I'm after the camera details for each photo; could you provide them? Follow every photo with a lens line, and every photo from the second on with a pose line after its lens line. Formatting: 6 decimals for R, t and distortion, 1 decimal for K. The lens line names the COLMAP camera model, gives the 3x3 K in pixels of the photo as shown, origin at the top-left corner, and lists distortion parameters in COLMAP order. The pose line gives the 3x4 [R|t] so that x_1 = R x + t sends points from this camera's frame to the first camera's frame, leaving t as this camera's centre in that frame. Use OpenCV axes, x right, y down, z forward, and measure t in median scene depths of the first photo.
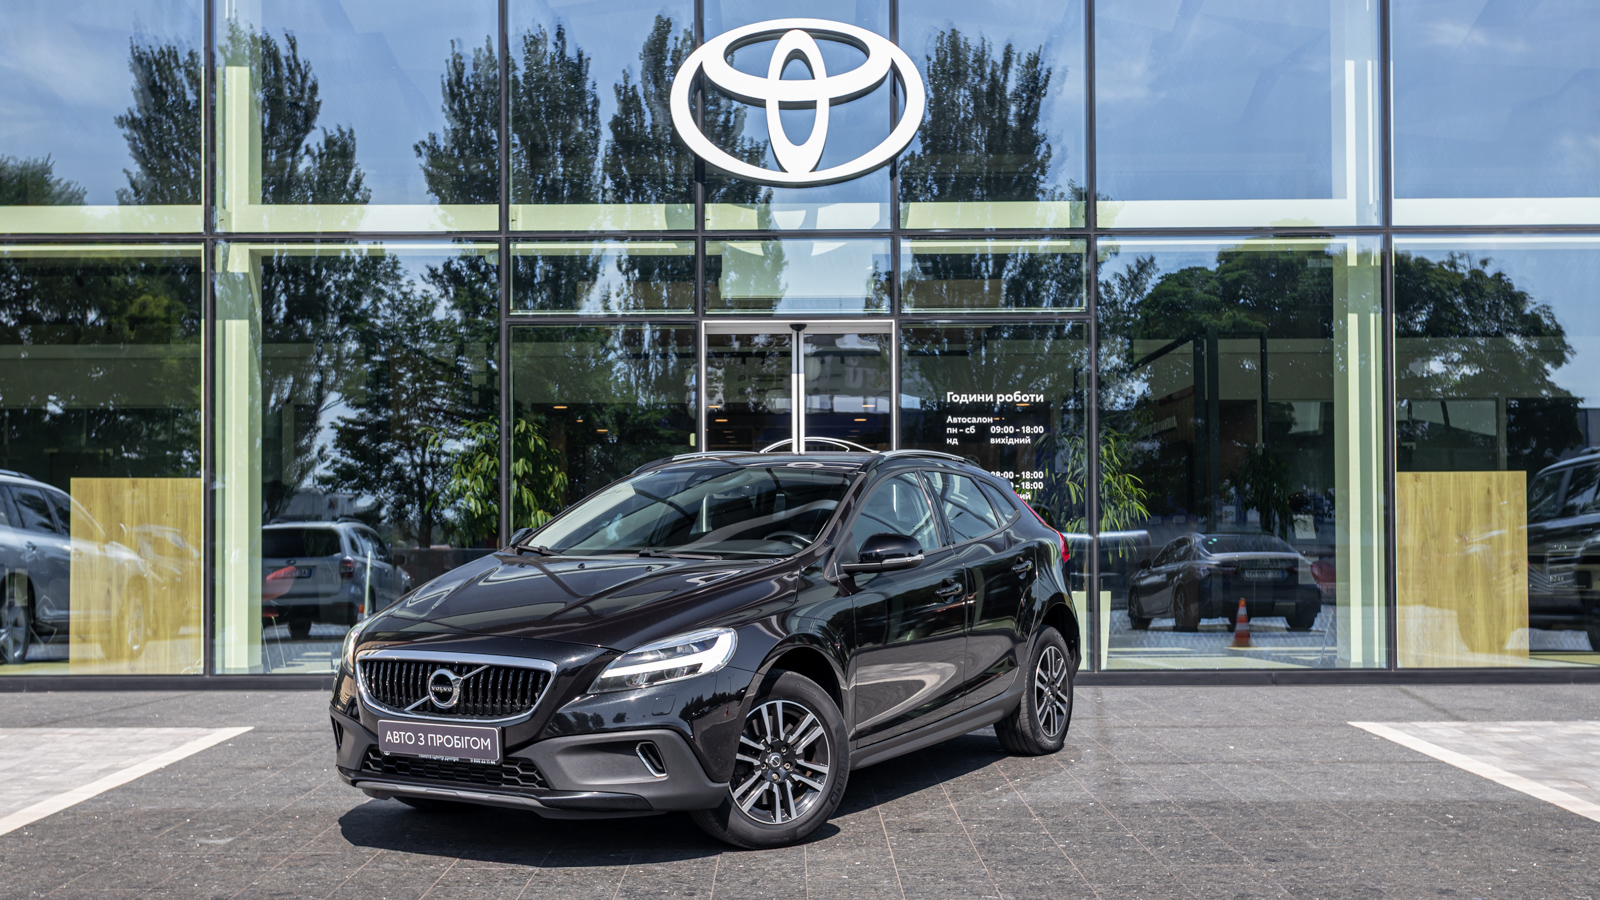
lens RADIAL K [[1812.2, 0, 809.2], [0, 1812.2, 459.4], [0, 0, 1]] dist [0.004846, -0.001941]
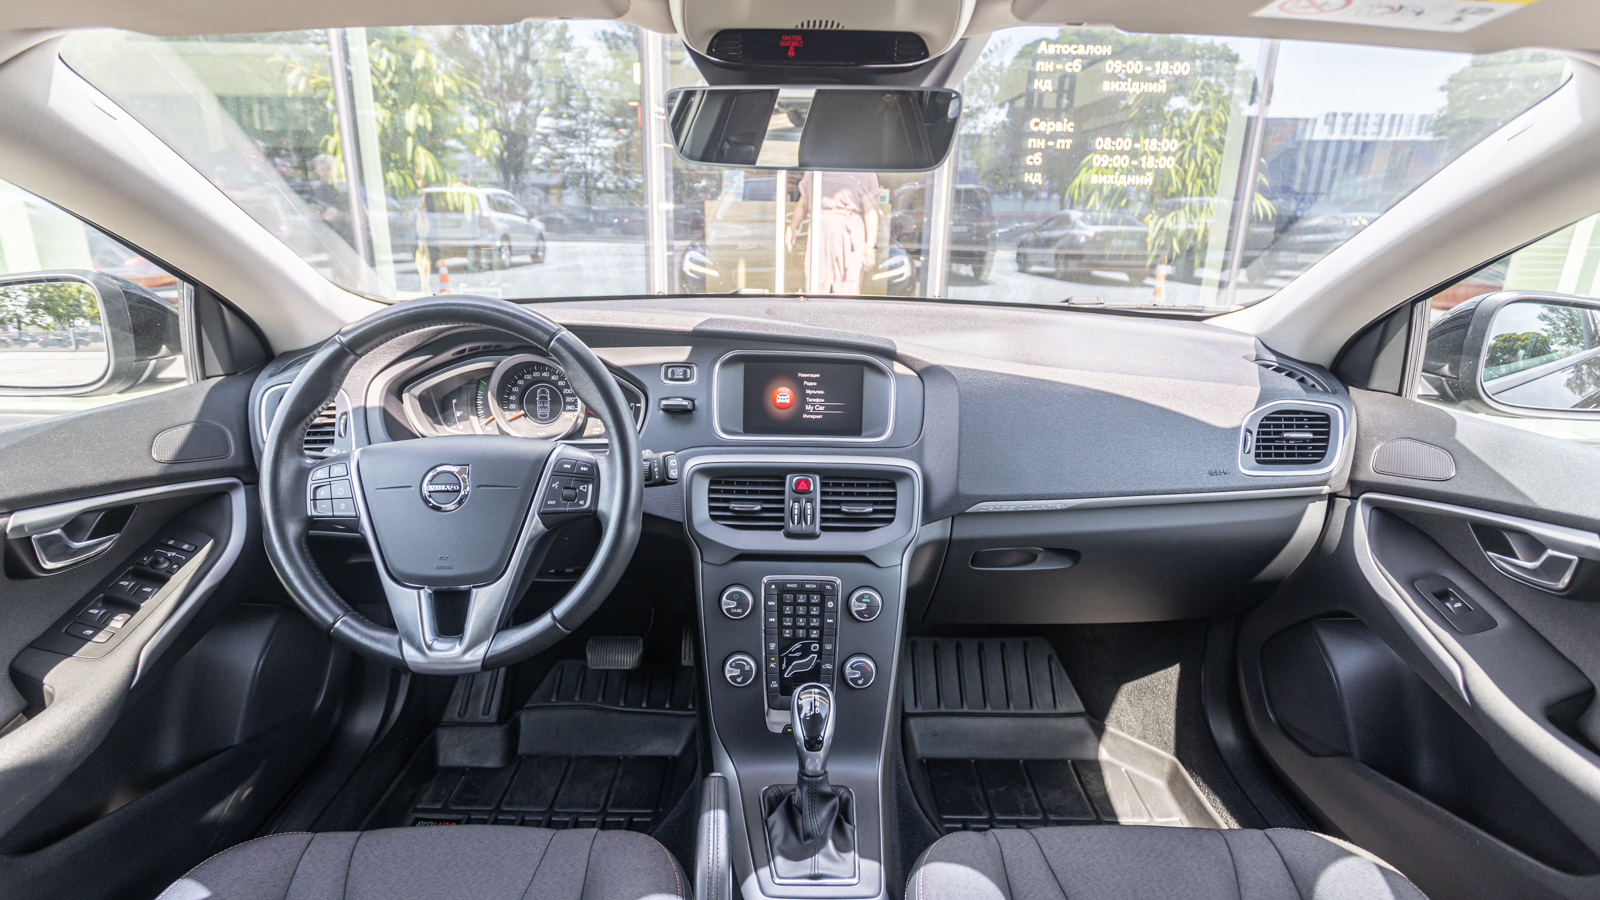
lens RADIAL K [[855.3, 0, 800.0], [0, 855.3, 450.0], [0, 0, 1]] dist [-0.003106, 0.001321]
pose [[0.999663, 0.025058, 0.006709, -0.004457], [-0.025880, 0.945719, 0.323953, 0.016257], [0.001773, -0.324017, 0.946049, 0.688032]]
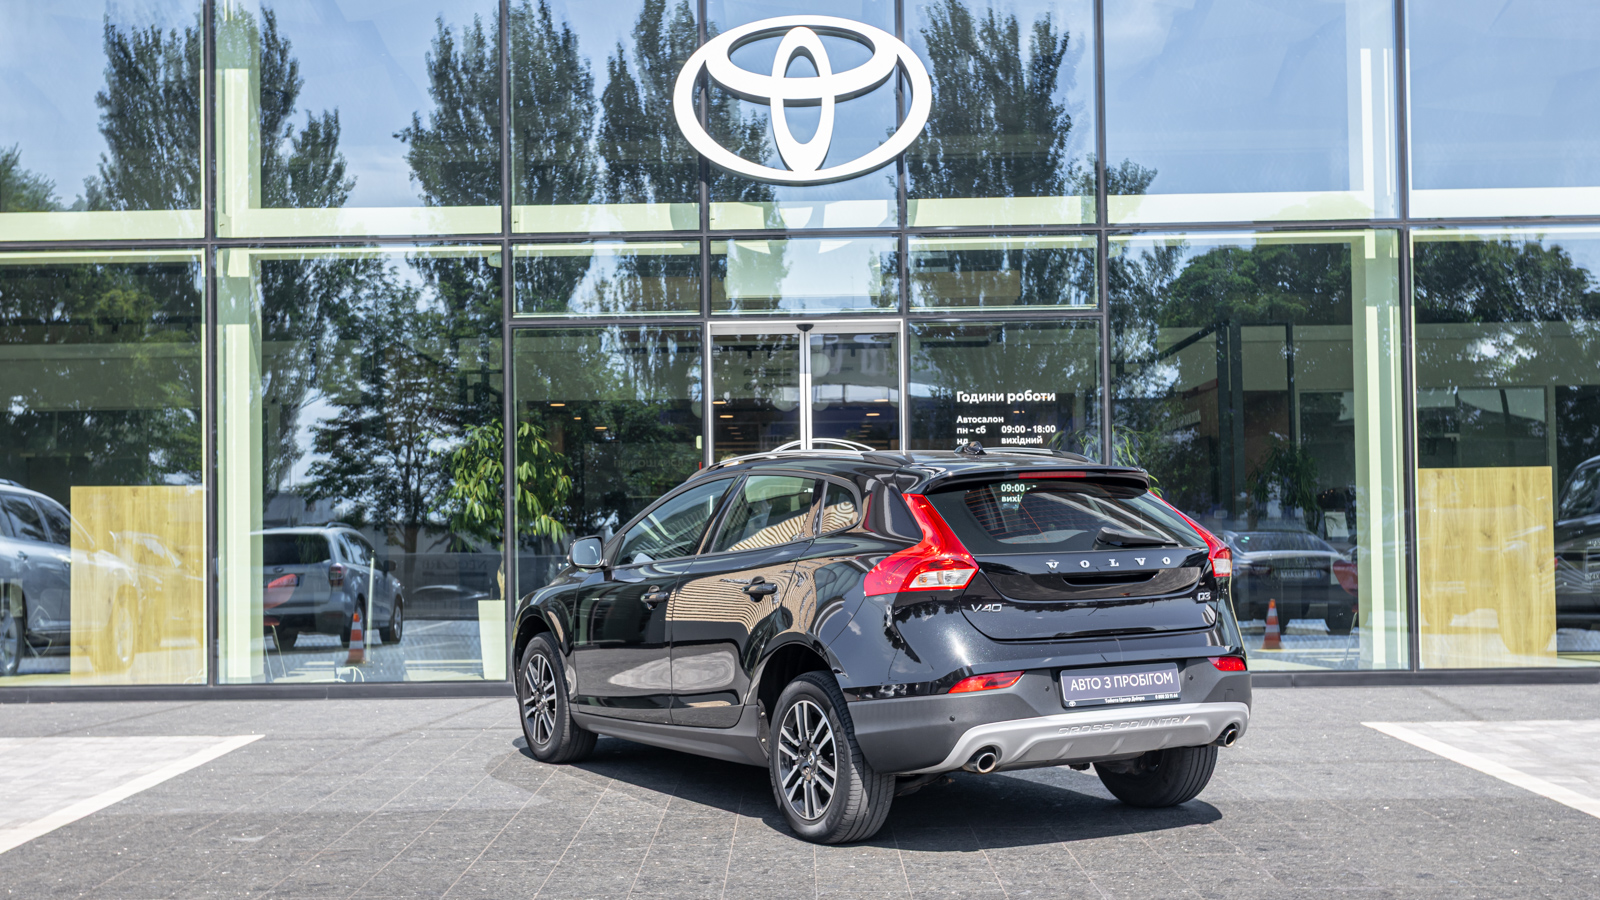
lens RADIAL K [[1715.4, 0, 800.0], [0, 1715.4, 450.0], [0, 0, 1]] dist [0.001521, 0.013580]
pose [[0.999928, -0.008695, -0.008257, -0.001728], [0.008603, 0.999900, -0.011212, 0.004314], [0.008354, 0.011140, 0.999903, 0.068915]]
